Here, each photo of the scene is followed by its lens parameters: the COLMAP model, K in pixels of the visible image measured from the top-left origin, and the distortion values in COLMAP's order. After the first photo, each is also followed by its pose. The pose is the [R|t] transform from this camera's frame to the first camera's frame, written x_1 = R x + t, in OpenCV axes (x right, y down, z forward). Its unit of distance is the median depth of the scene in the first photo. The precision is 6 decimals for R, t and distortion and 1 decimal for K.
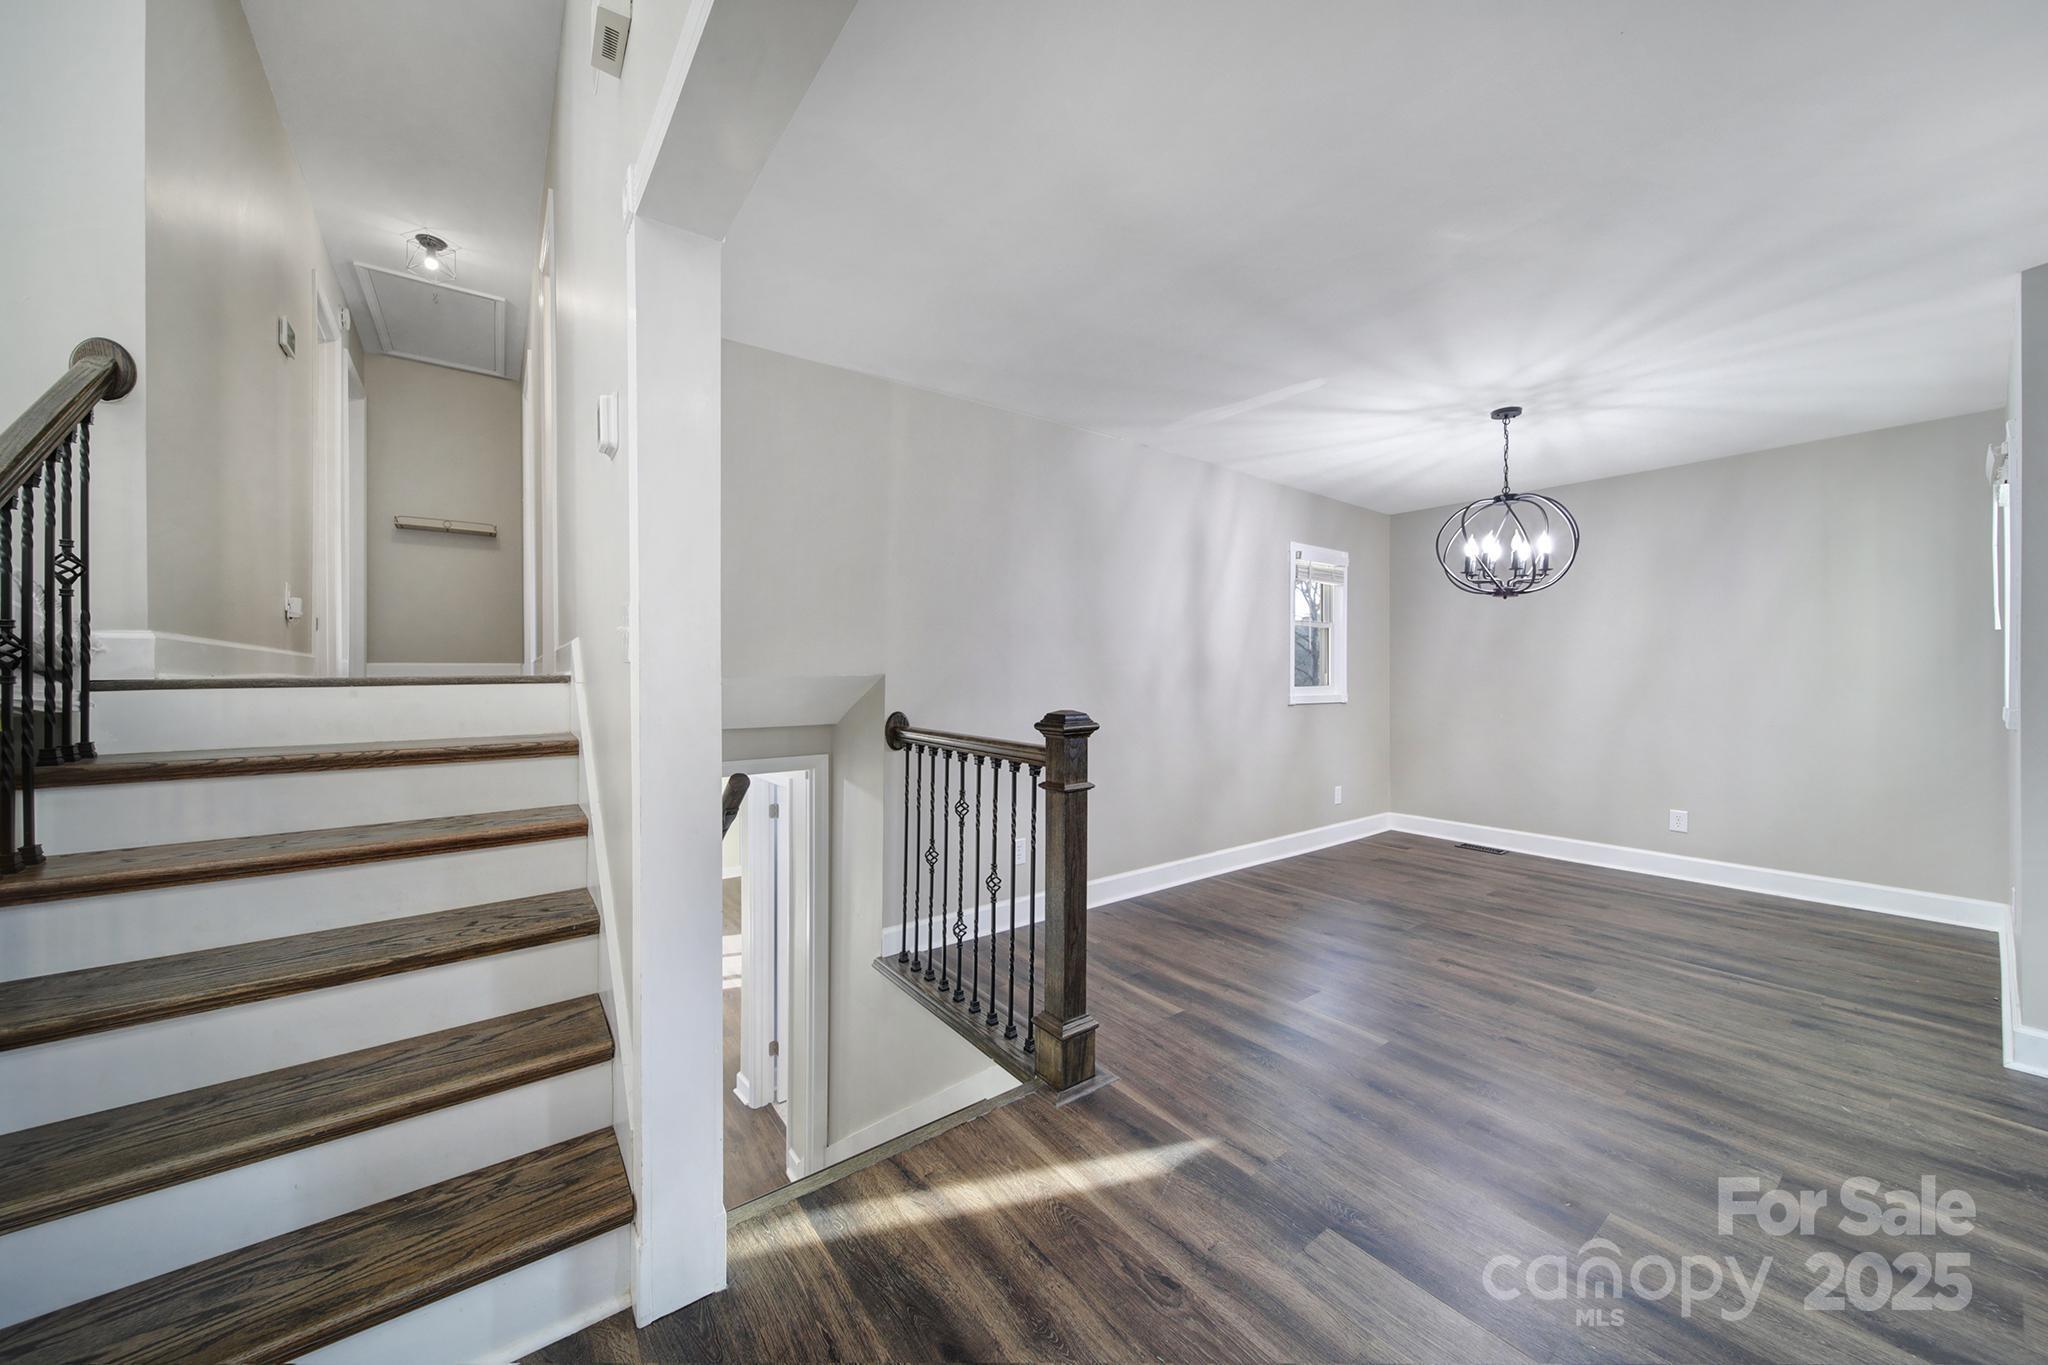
lens RADIAL K [[664.4, 0, 1067.3], [0, 664.4, 672.4], [0, 0, 1]] dist [-0.000098, -0.000011]
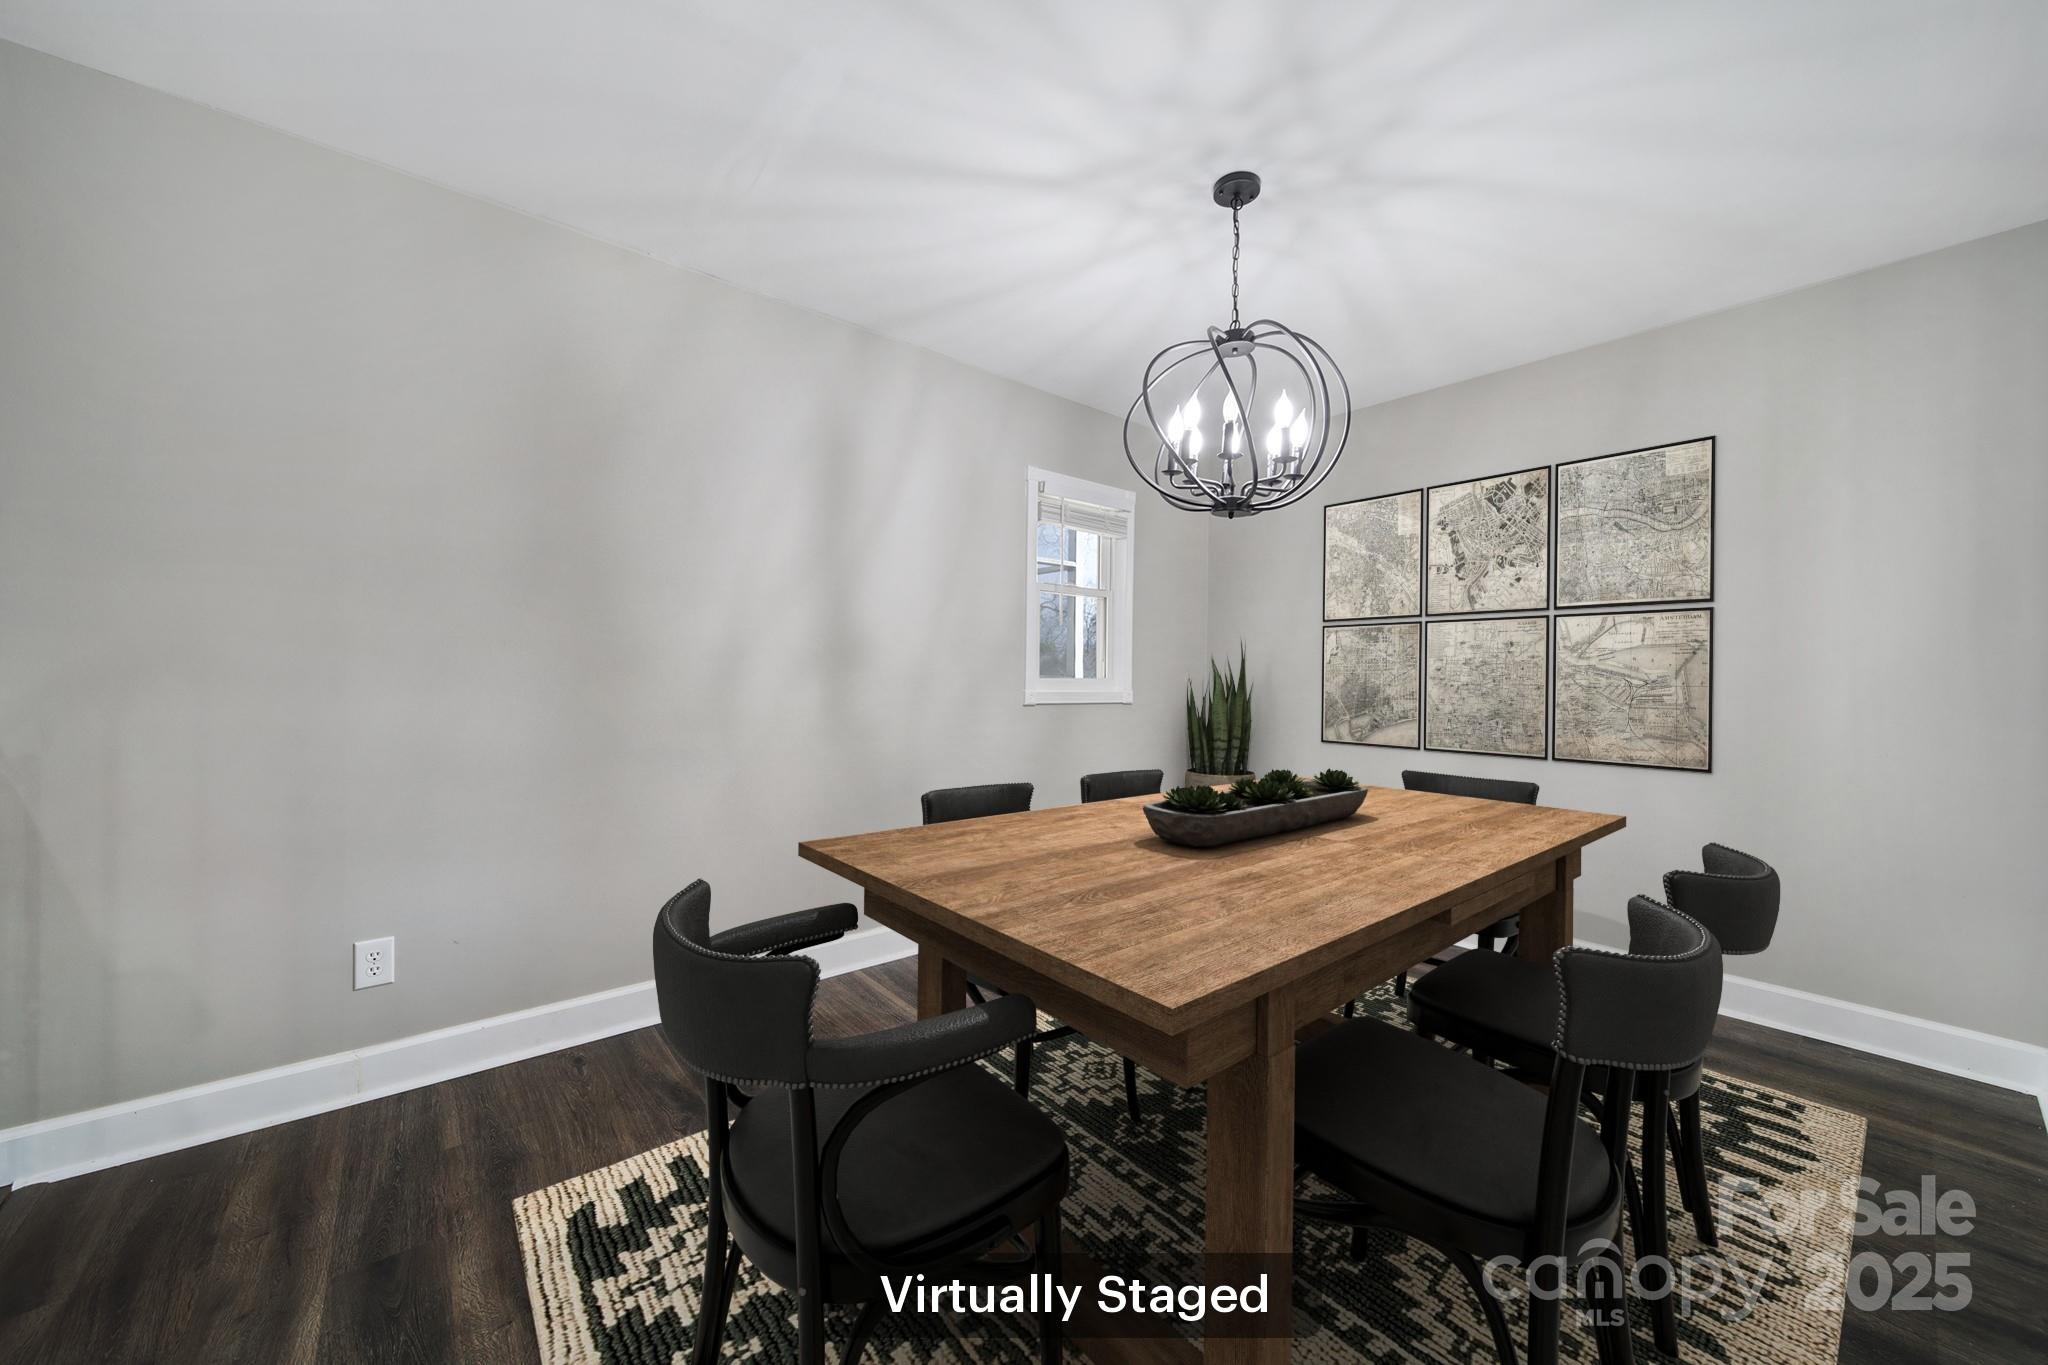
lens RADIAL K [[719.0, 0, 1021.3], [0, 719.0, 671.4], [0, 0, 1]] dist [-0.001805, -0.000151]
pose [[0.998848, 0.011985, 0.046467, 0.445584], [-0.011949, 0.999928, -0.001054, 0.022377], [-0.046477, 0.000498, 0.998919, 0.390373]]
